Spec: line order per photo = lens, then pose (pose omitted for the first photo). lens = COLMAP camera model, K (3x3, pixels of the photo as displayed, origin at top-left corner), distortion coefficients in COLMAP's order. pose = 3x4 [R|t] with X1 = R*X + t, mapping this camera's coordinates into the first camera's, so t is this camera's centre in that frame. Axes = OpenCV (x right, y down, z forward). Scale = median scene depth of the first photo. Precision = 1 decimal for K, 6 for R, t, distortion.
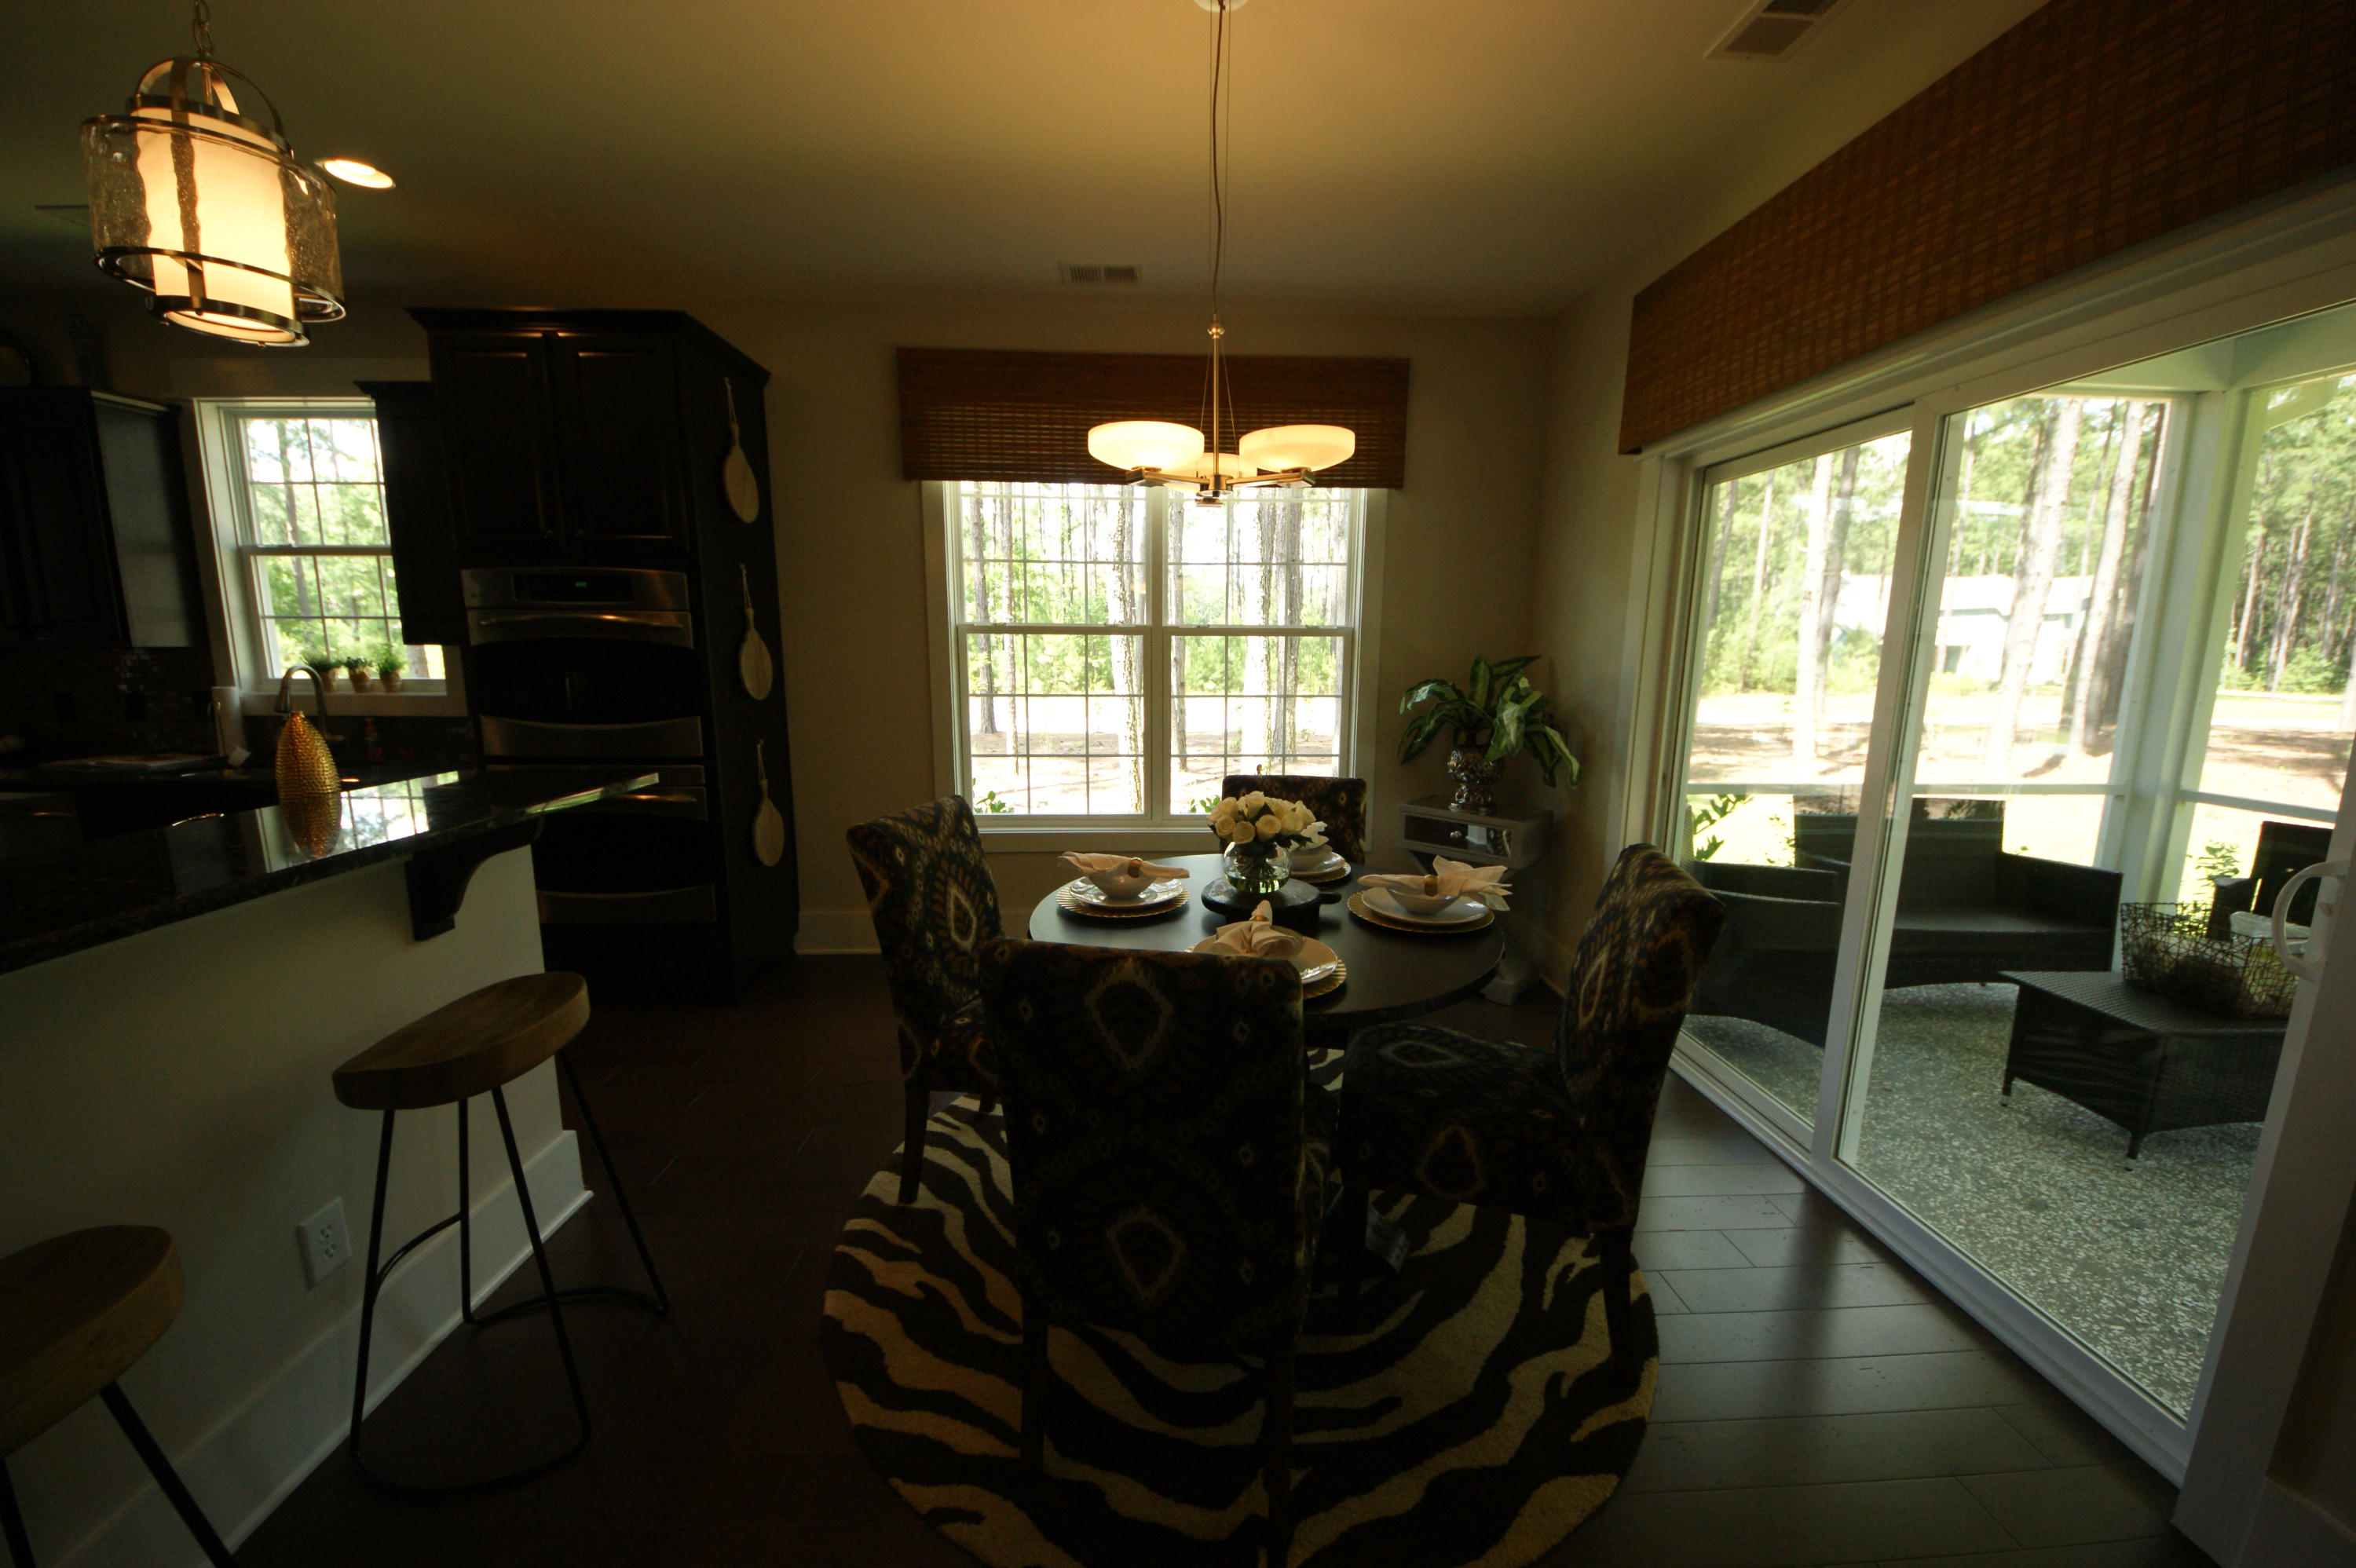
lens RADIAL K [[837.9, 0, 1176.7], [0, 837.9, 779.6], [0, 0, 1]] dist [0.020255, -0.012212]
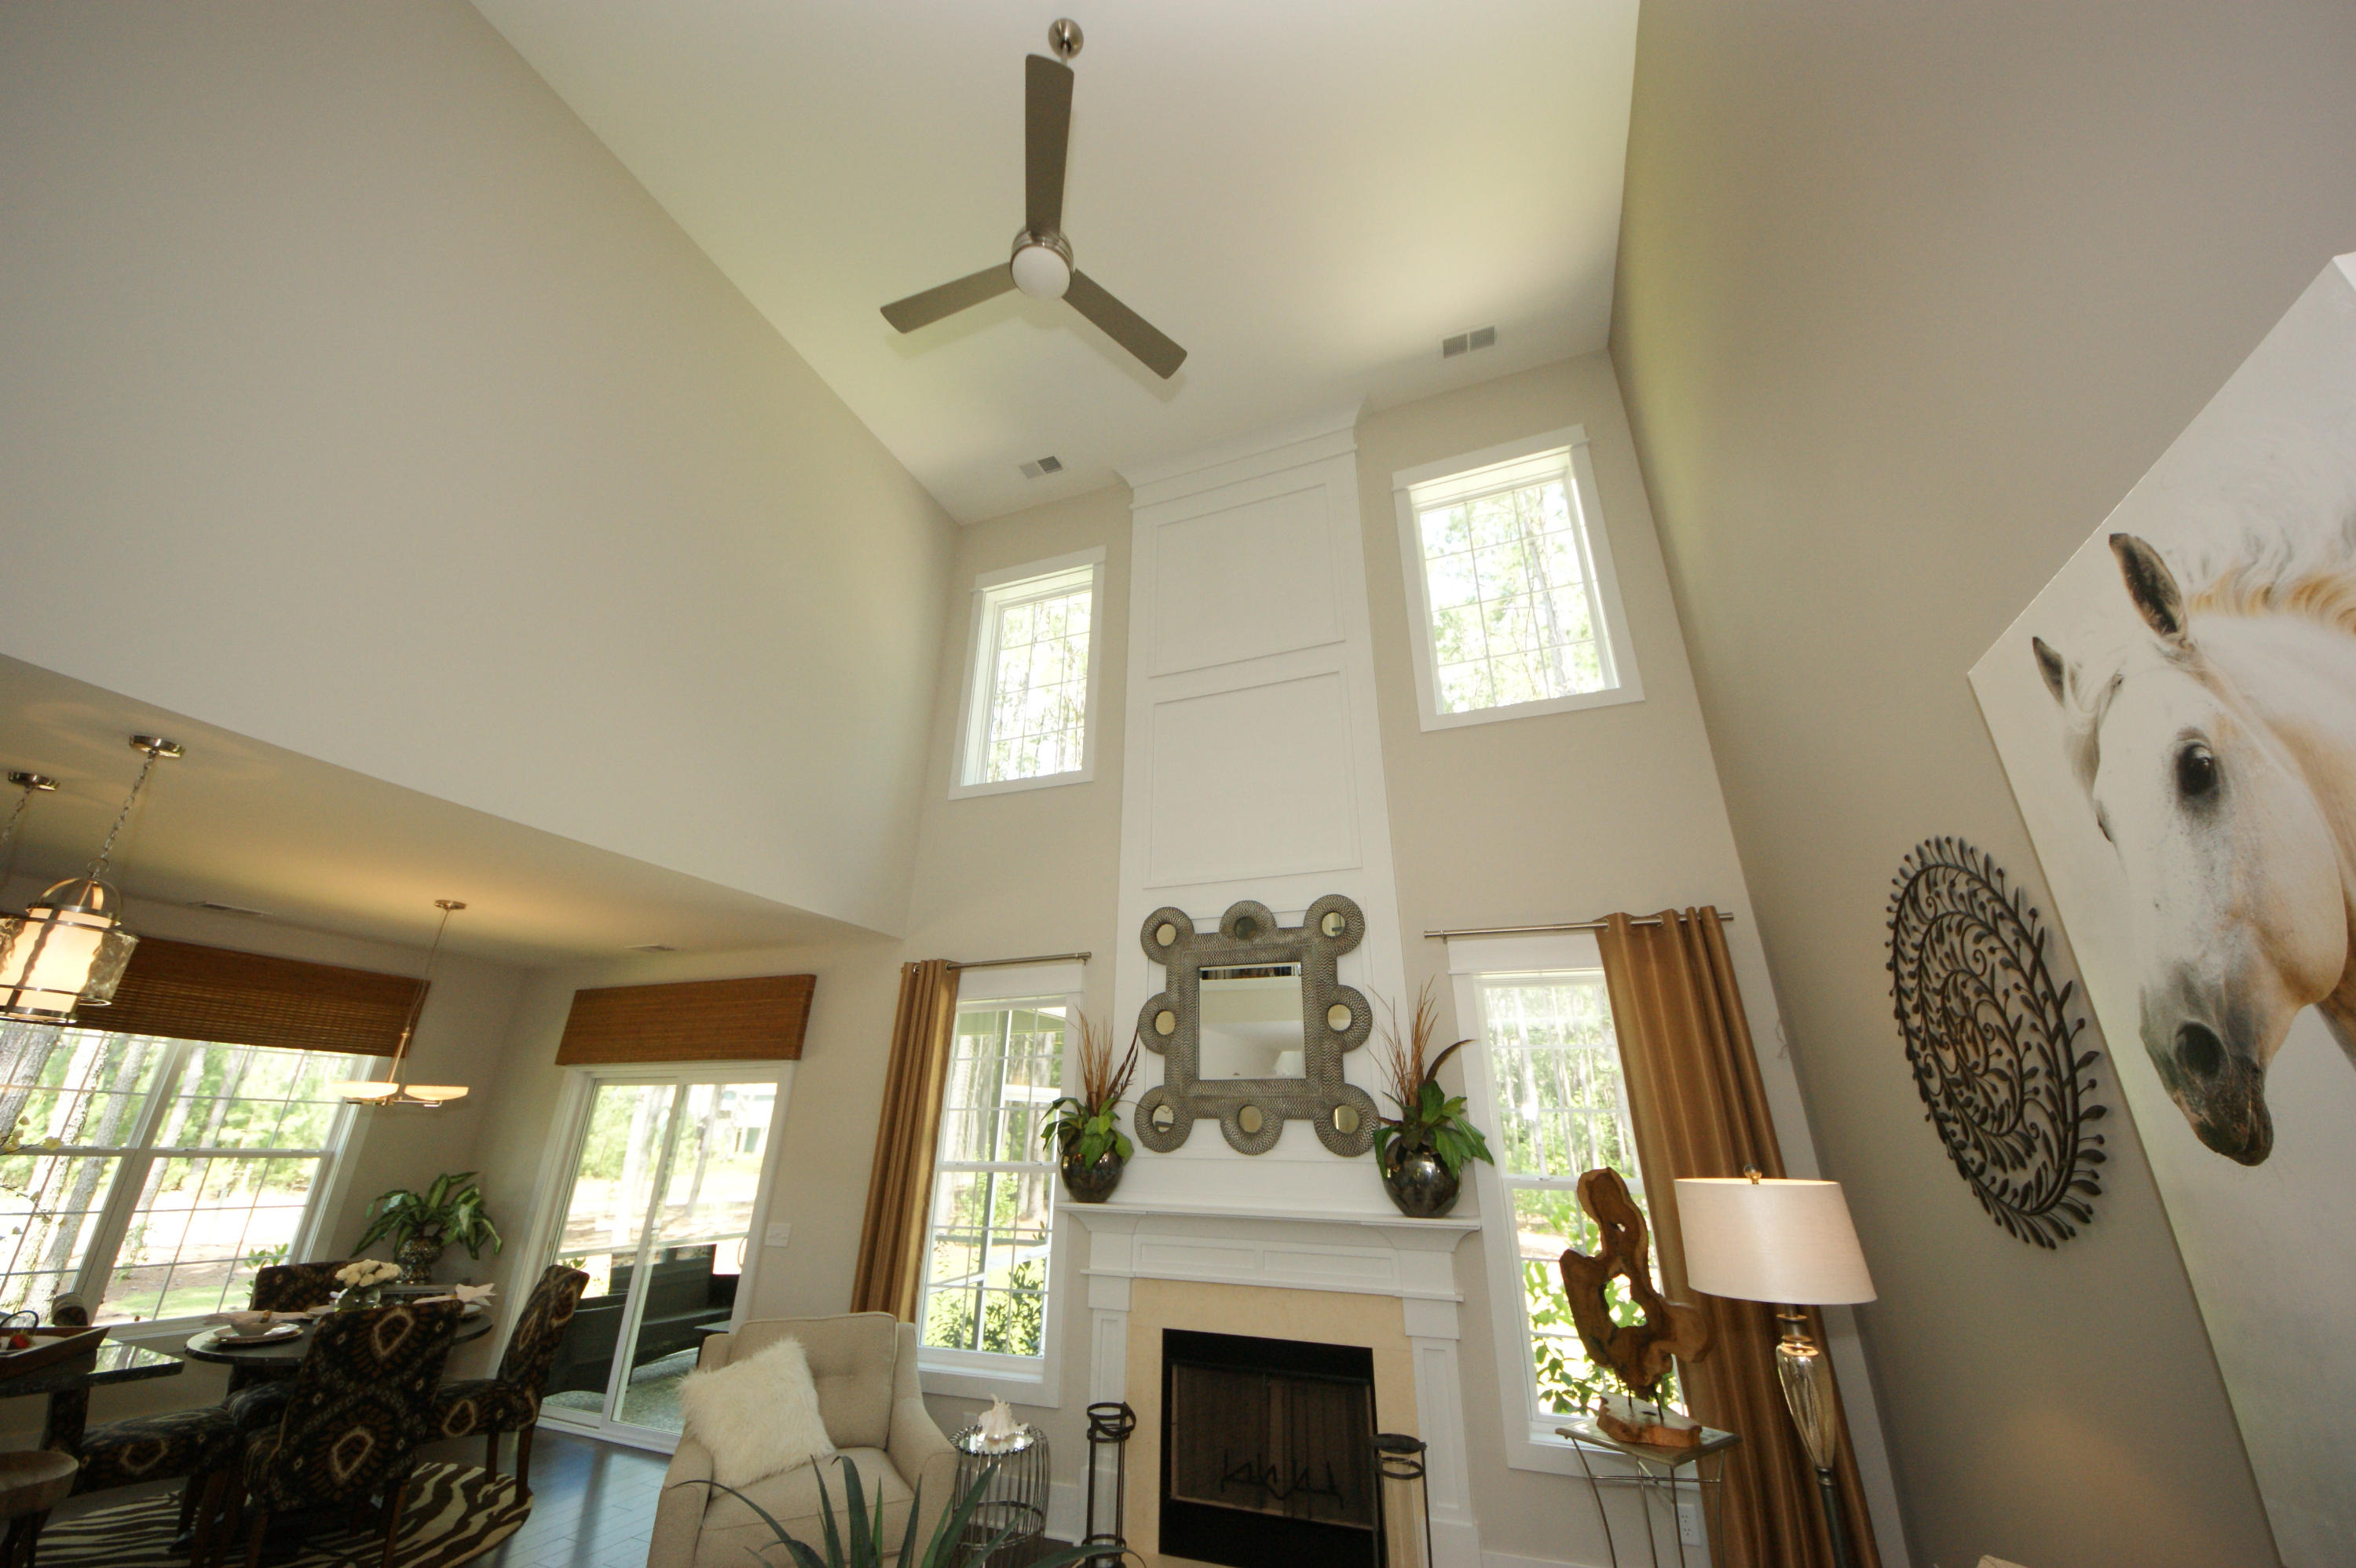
lens RADIAL K [[839.4, 0, 1176.0], [0, 839.4, 779.4], [0, 0, 1]] dist [0.022577, -0.013753]
pose [[0.393444, 0.354646, 0.848191, -1.219248], [0.135191, 0.890252, -0.434942, 0.127830], [-0.909354, 0.285794, 0.302320, -1.639739]]
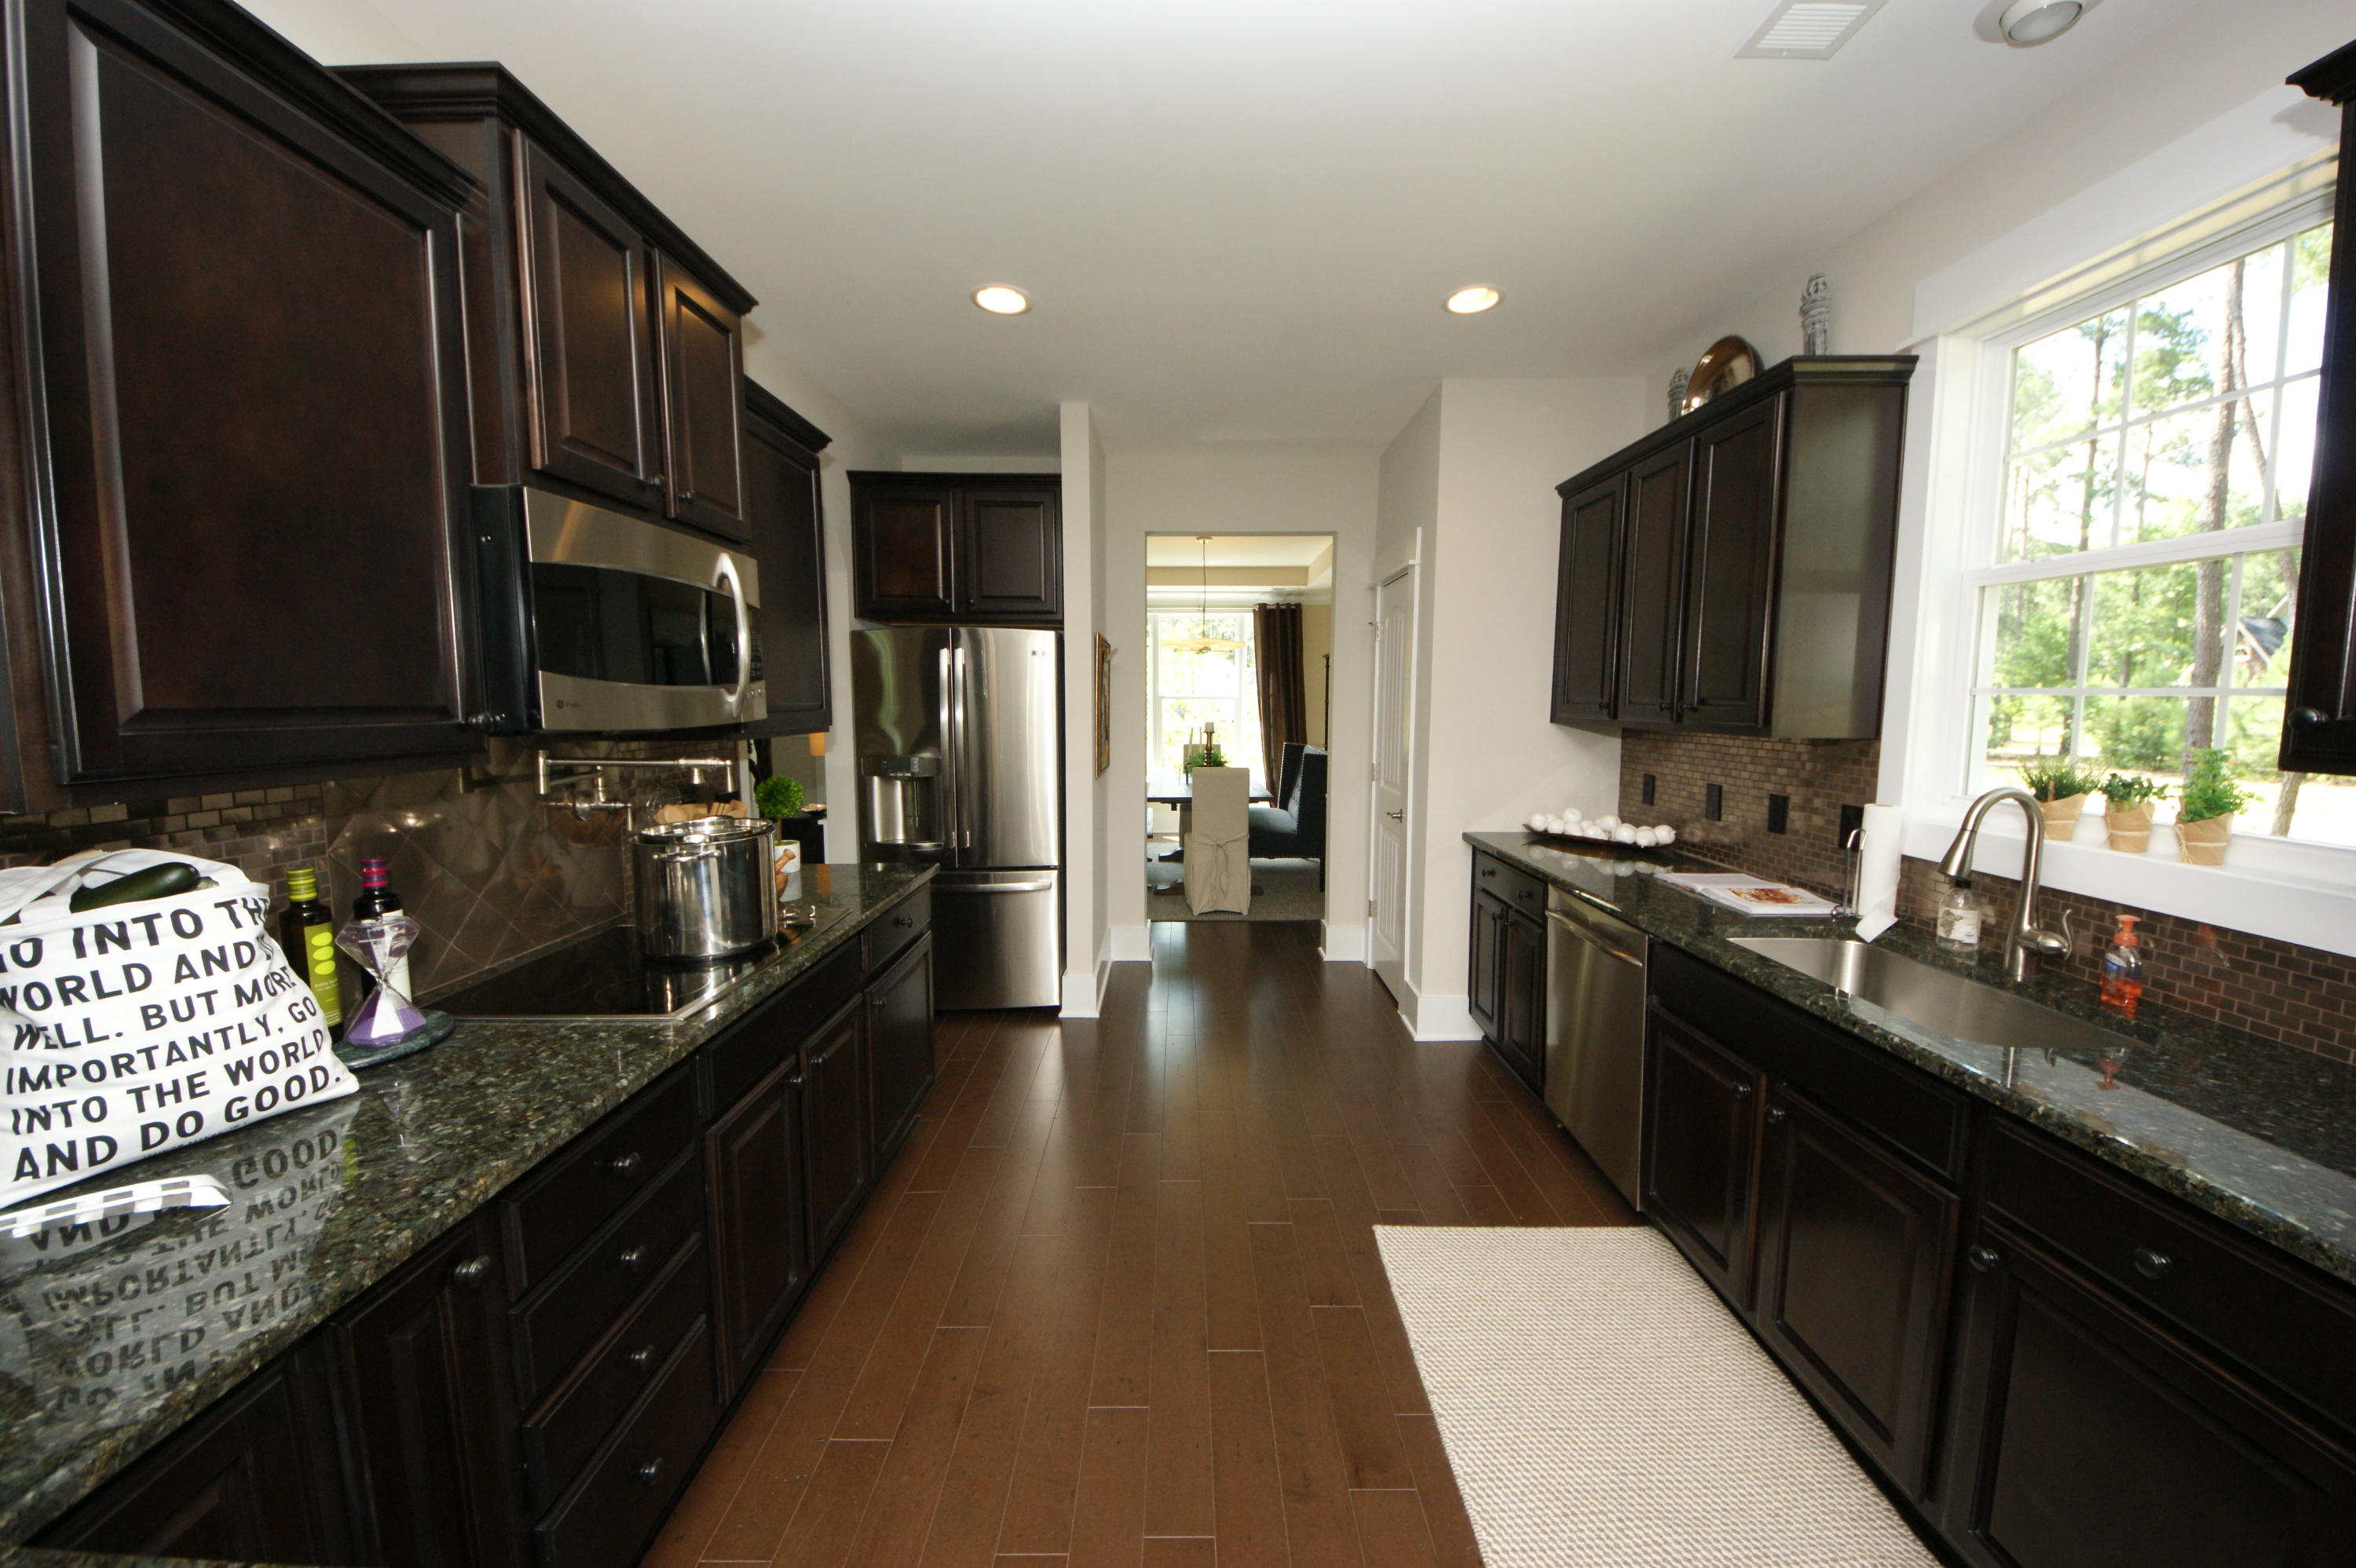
lens RADIAL K [[846.8, 0, 1195.8], [0, 846.8, 779.5], [0, 0, 1]] dist [-0.001820, -0.008197]
pose [[-0.027204, 0.092349, -0.995355, -0.863691], [-0.158574, 0.982717, 0.095510, -0.170453], [0.986972, 0.160436, -0.012089, 0.861972]]
